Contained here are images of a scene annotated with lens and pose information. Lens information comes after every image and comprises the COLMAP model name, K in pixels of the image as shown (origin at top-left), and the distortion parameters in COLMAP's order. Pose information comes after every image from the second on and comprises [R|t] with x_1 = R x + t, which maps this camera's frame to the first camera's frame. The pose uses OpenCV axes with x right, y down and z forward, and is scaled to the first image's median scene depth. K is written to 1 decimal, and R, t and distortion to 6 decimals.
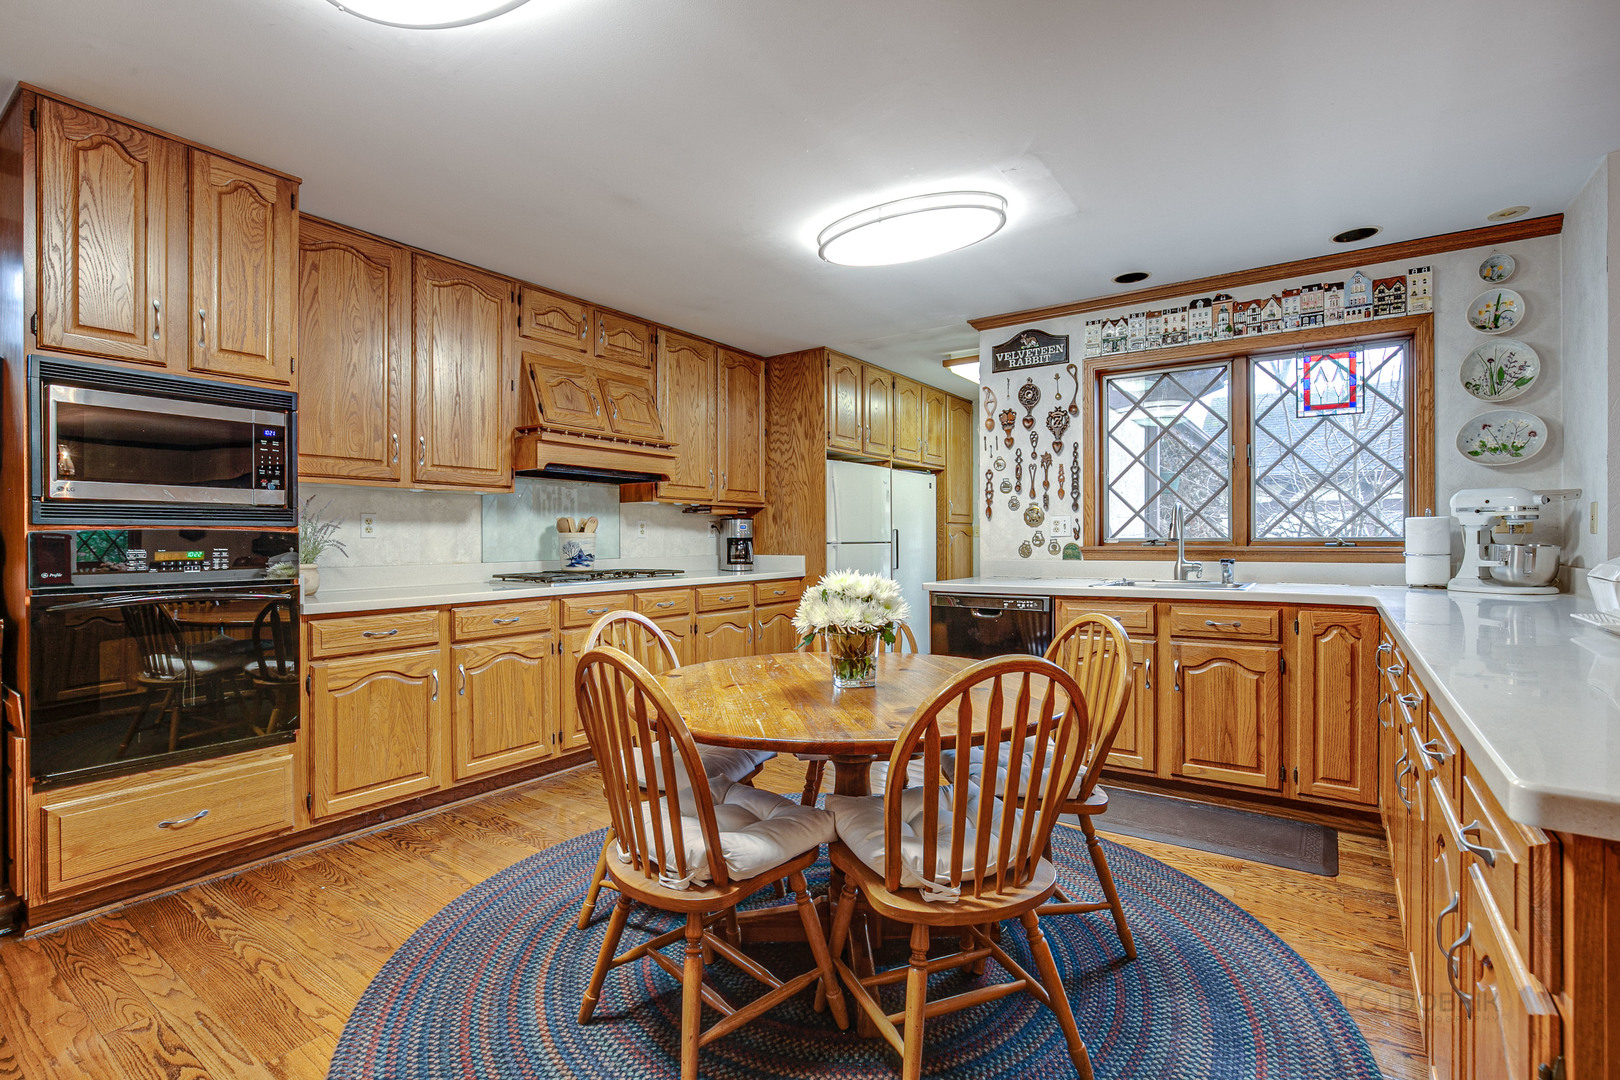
lens RADIAL K [[774.5, 0, 810.0], [0, 774.5, 540.0], [0, 0, 1]] dist [-0.006183, 0.000547]
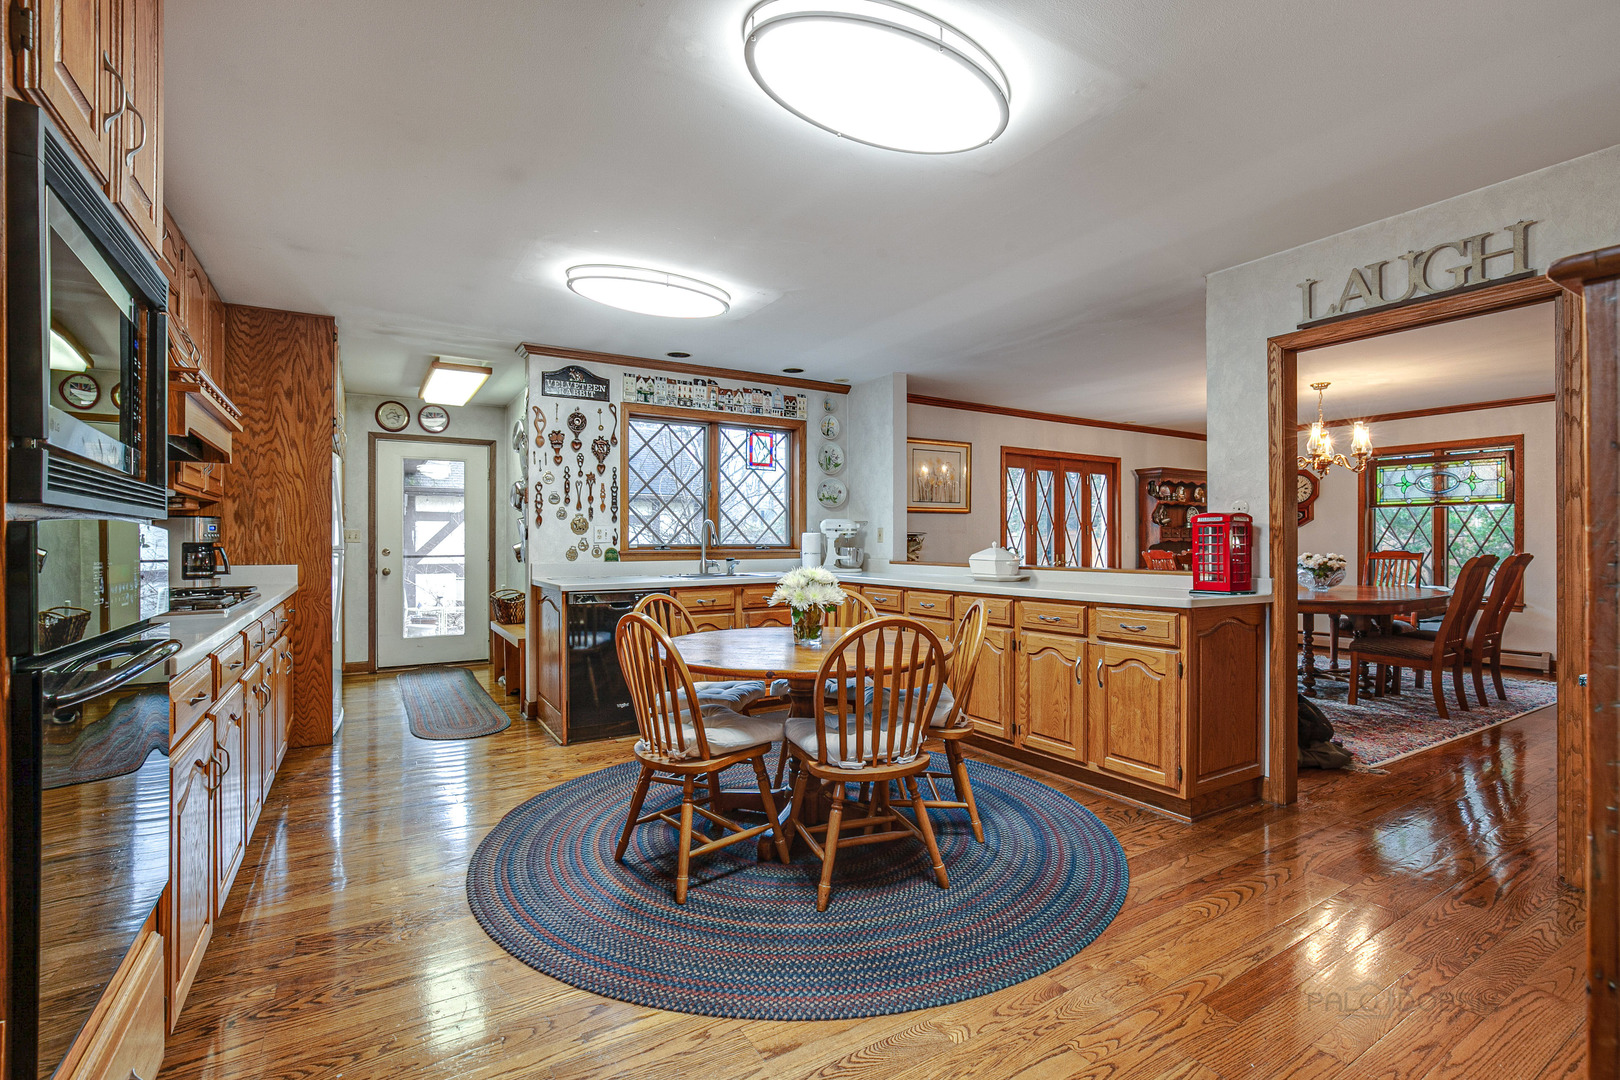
lens RADIAL K [[746.1, 0, 838.0], [0, 746.1, 539.0], [0, 0, 1]] dist [0.012922, 0.000294]
pose [[0.371211, 0.006788, 0.928524, -0.633097], [-0.001594, 0.999976, -0.006673, -0.002981], [-0.928547, 0.000997, 0.371213, 0.217301]]
